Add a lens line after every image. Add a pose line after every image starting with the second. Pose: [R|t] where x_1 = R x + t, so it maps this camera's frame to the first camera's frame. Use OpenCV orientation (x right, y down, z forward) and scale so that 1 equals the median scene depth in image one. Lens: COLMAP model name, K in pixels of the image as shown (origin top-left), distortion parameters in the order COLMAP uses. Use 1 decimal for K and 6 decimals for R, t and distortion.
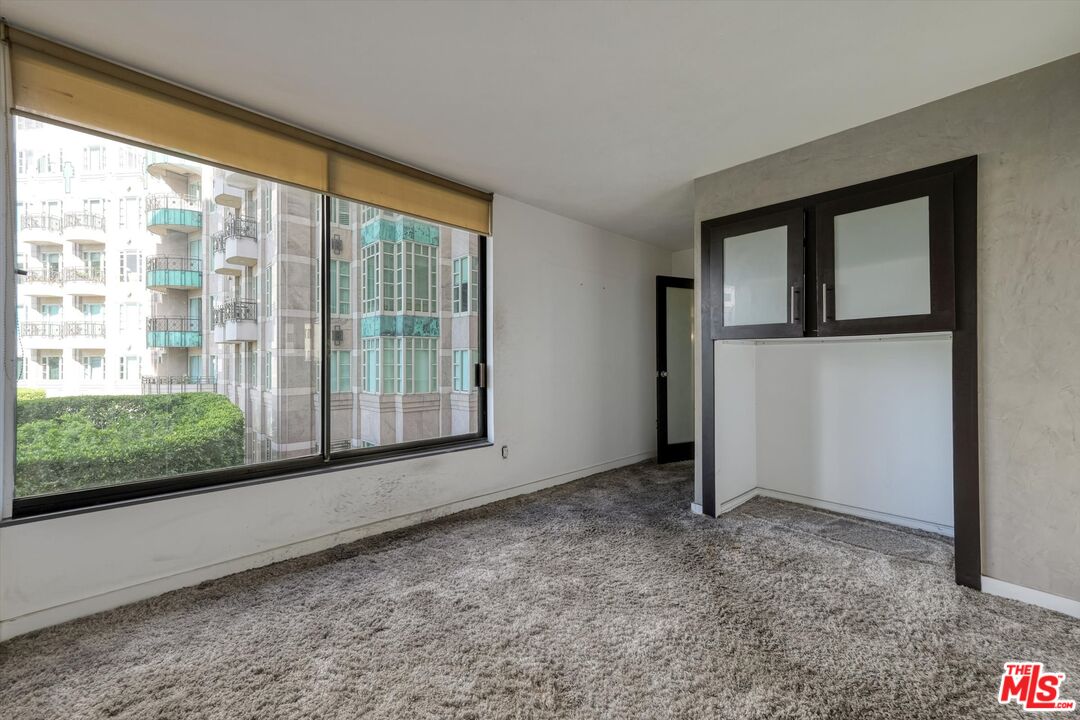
lens RADIAL K [[432.5, 0, 542.3], [0, 432.5, 358.3], [0, 0, 1]] dist [0.011602, 0.000378]
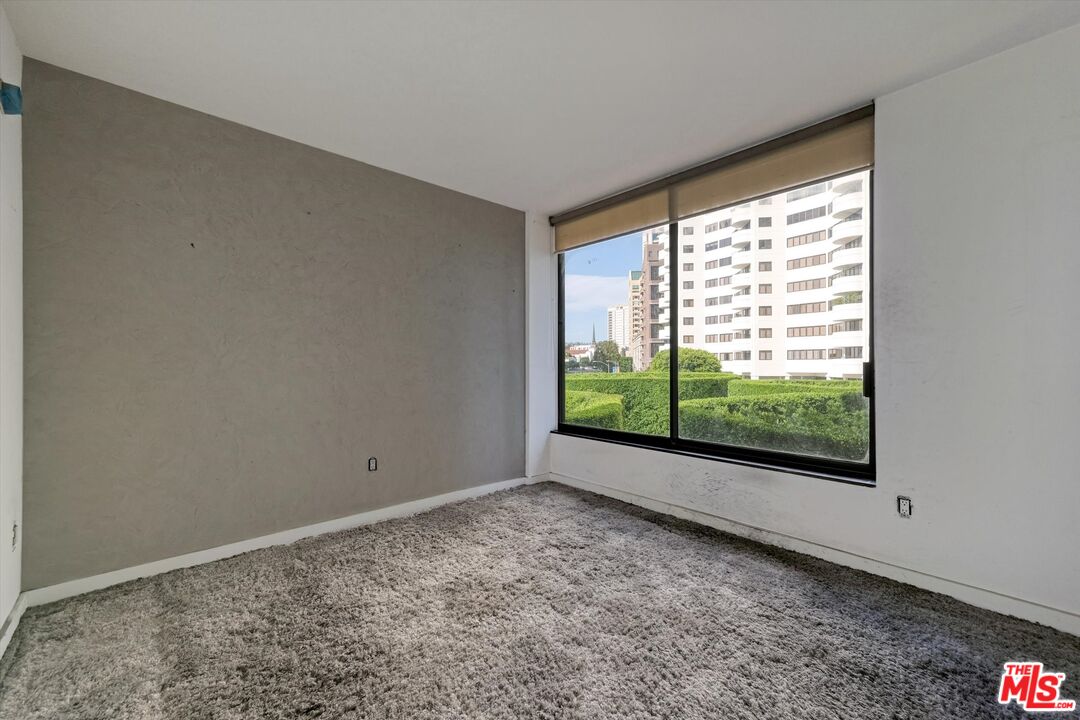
lens RADIAL K [[440.8, 0, 545.4], [0, 440.8, 362.4], [0, 0, 1]] dist [0.001731, 0.000201]
pose [[-0.018824, -0.004880, -0.999811, 0.703594], [0.006244, 0.999968, -0.004998, 0.015813], [0.999803, -0.006337, -0.018793, 0.647496]]
